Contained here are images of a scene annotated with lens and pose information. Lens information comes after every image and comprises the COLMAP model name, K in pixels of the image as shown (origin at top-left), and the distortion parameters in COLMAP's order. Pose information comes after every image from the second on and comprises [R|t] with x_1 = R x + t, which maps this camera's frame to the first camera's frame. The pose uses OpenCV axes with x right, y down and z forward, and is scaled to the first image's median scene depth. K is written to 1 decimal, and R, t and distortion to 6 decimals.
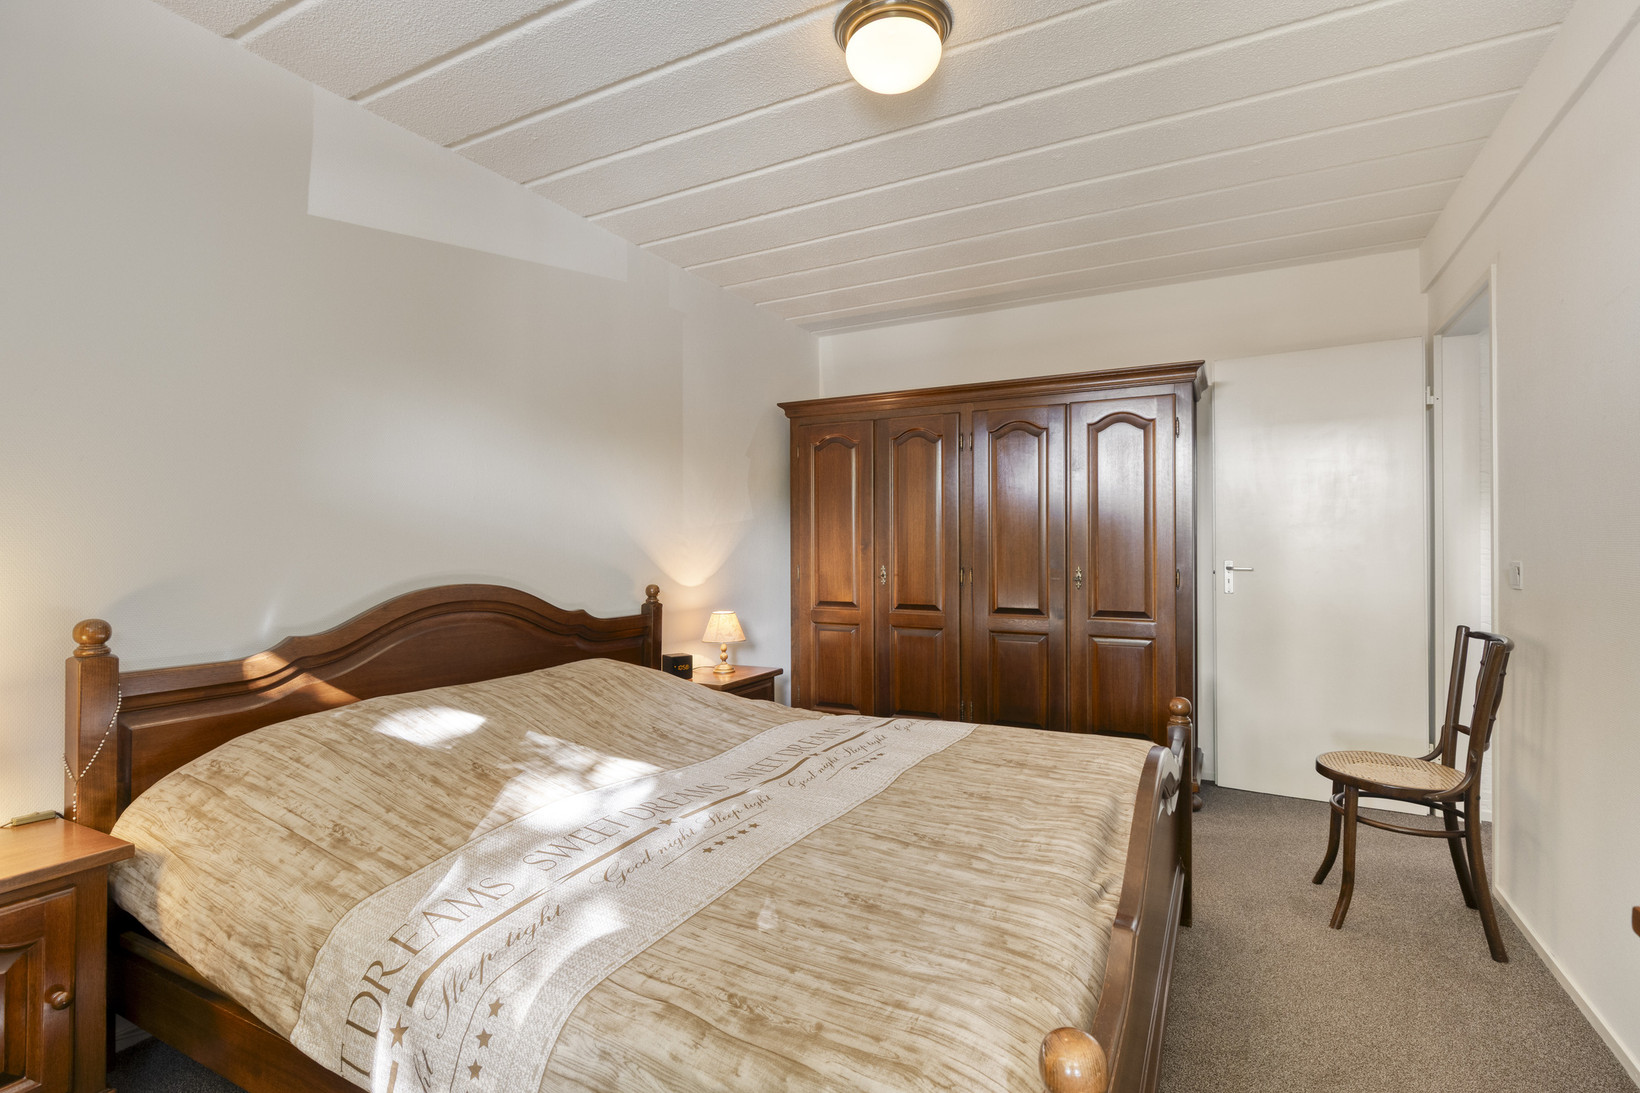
lens RADIAL K [[753.6, 0, 814.0], [0, 753.6, 540.1], [0, 0, 1]] dist [-0.005982, -0.000369]
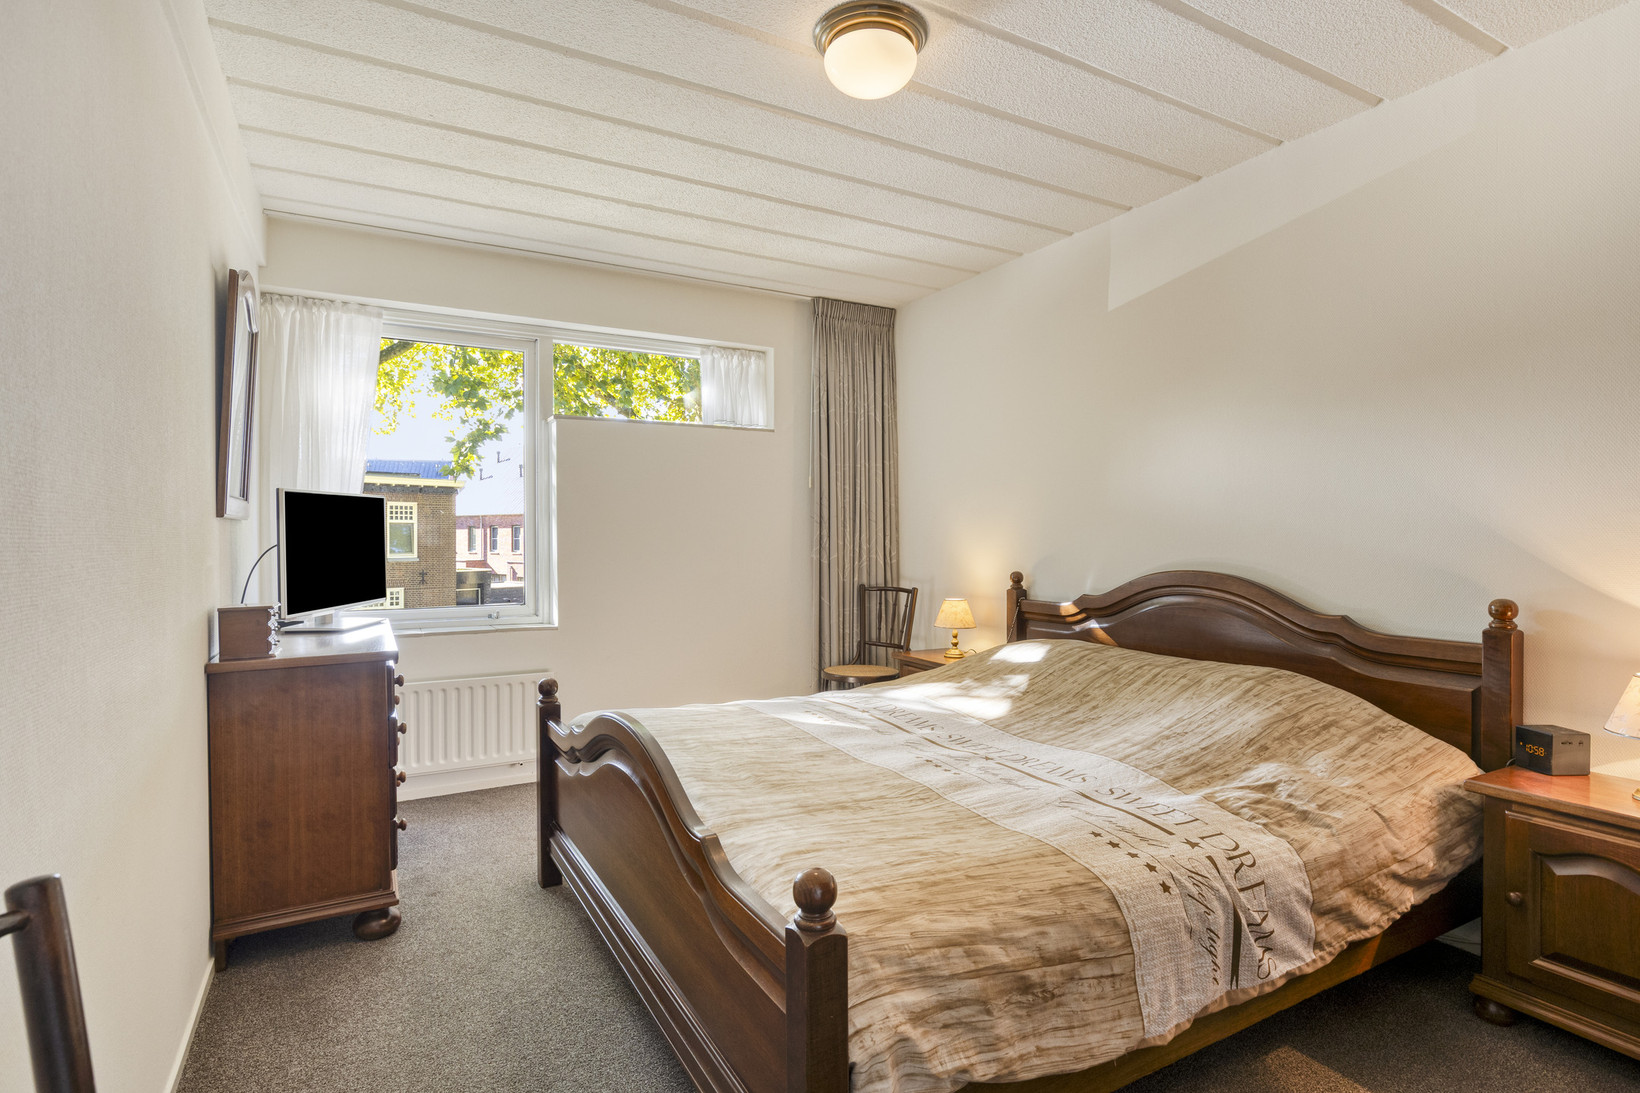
lens RADIAL K [[839.7, 0, 816.9], [0, 839.7, 544.9], [0, 0, 1]] dist [0.001709, 0.000091]
pose [[-0.542653, 0.007188, -0.839926, 1.117722], [0.006638, 0.999969, 0.004269, 0.011358], [0.839930, -0.003259, -0.542684, 1.504444]]
